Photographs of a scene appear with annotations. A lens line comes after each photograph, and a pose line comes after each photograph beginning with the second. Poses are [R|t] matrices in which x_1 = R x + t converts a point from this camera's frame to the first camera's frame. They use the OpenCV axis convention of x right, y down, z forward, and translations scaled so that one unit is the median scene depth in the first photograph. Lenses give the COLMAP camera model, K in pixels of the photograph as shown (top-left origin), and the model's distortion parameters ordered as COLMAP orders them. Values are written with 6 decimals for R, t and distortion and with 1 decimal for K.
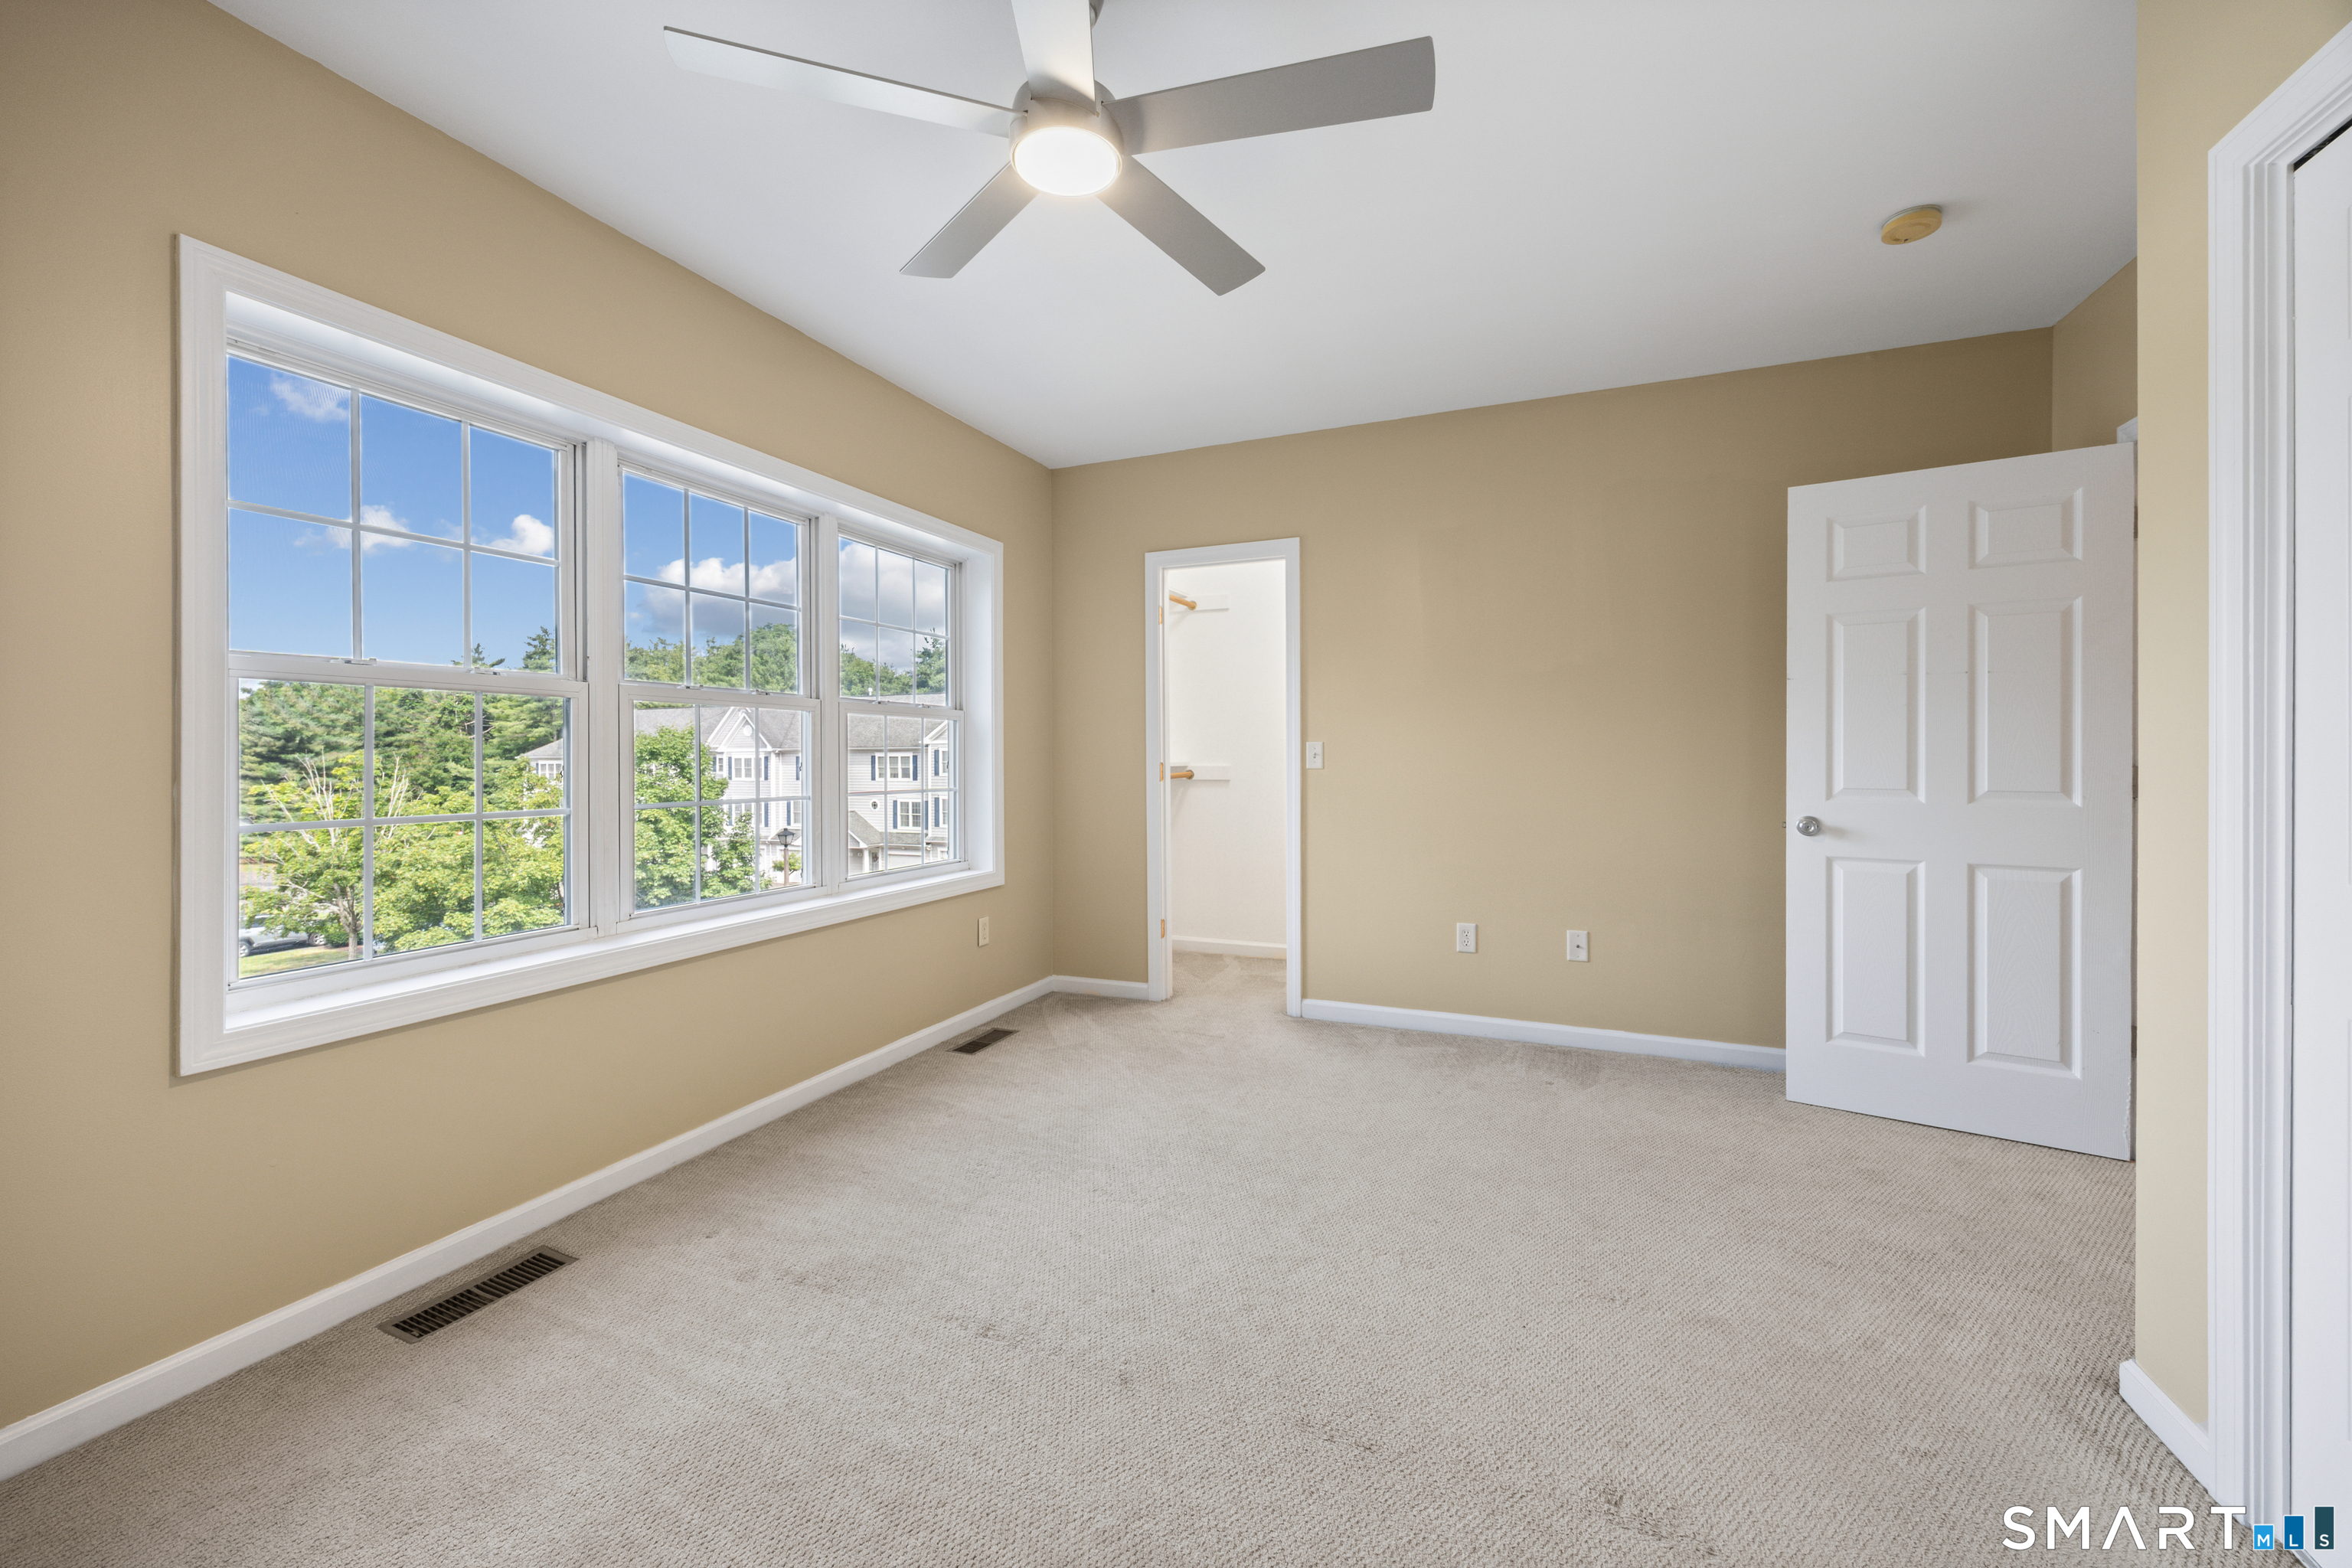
lens RADIAL K [[908.7, 0, 1169.6], [0, 908.7, 771.1], [0, 0, 1]] dist [0.000346, 0.000029]
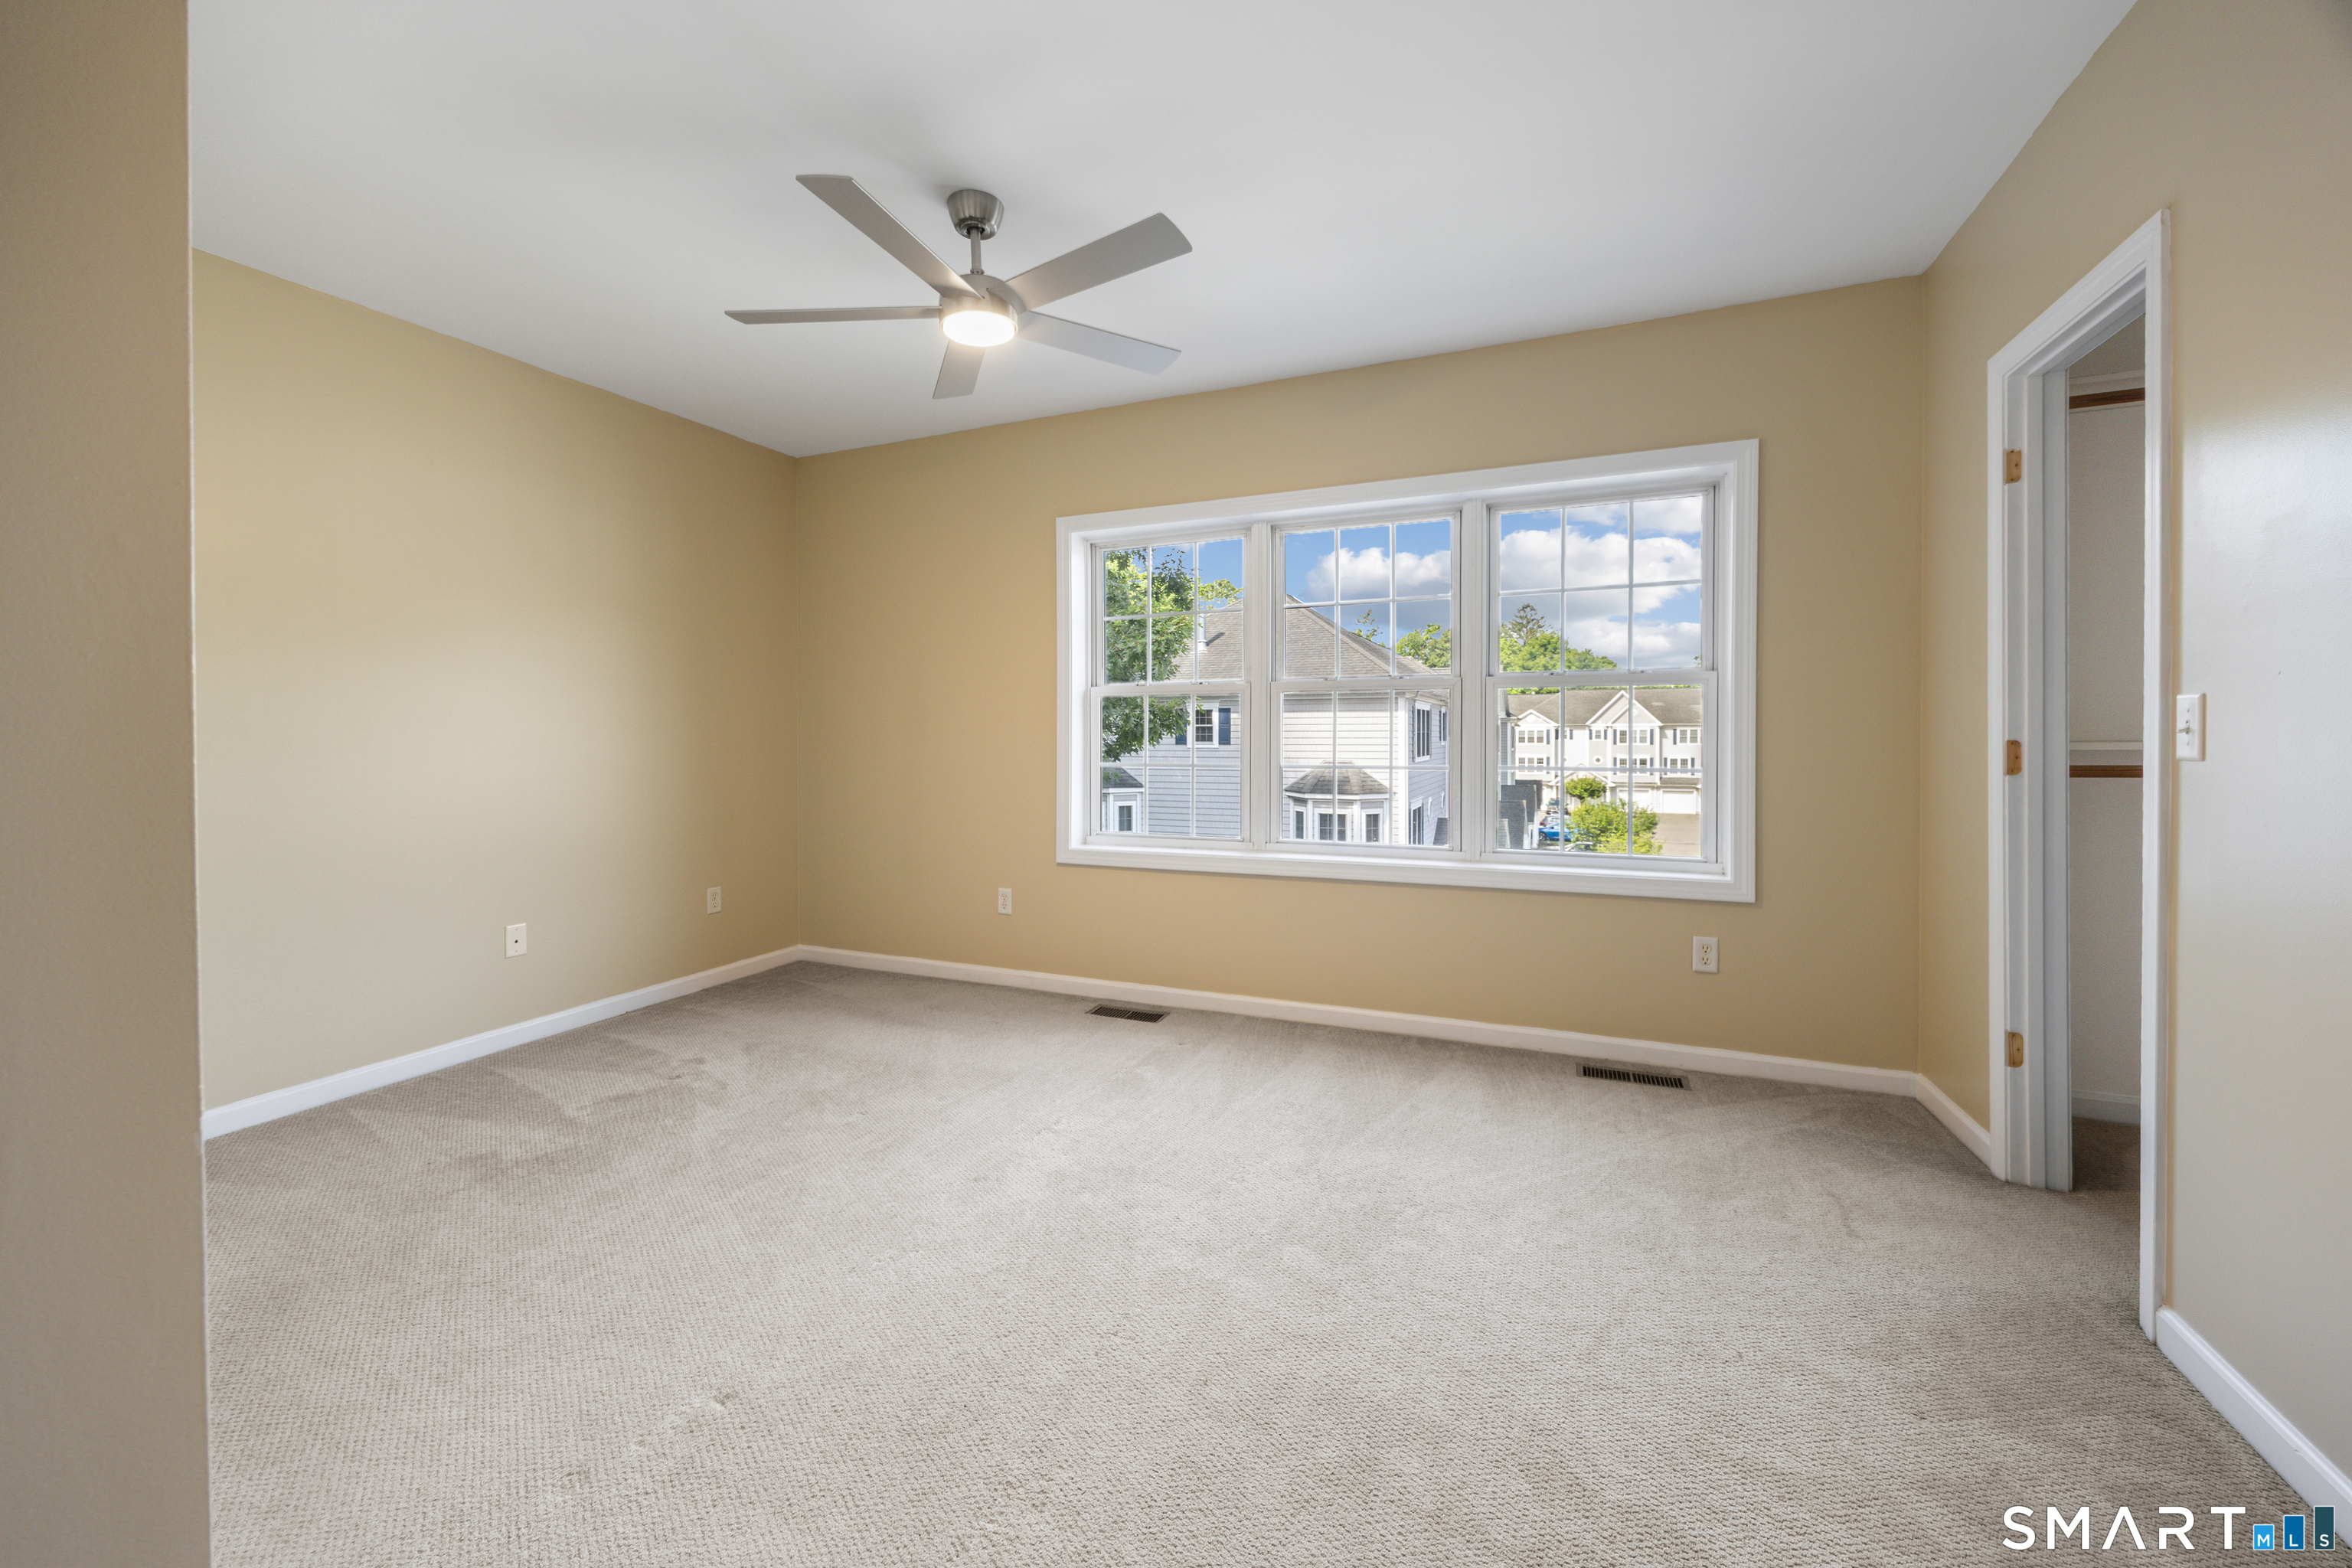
lens RADIAL K [[936.7, 0, 1170.4], [0, 936.7, 727.6], [0, 0, 1]] dist [-0.000424, -0.000029]
pose [[-0.010708, 0.010601, -0.999886, 0.722271], [-0.000124, 0.999944, 0.010603, -0.029190], [0.999943, 0.000238, -0.010706, 0.670713]]
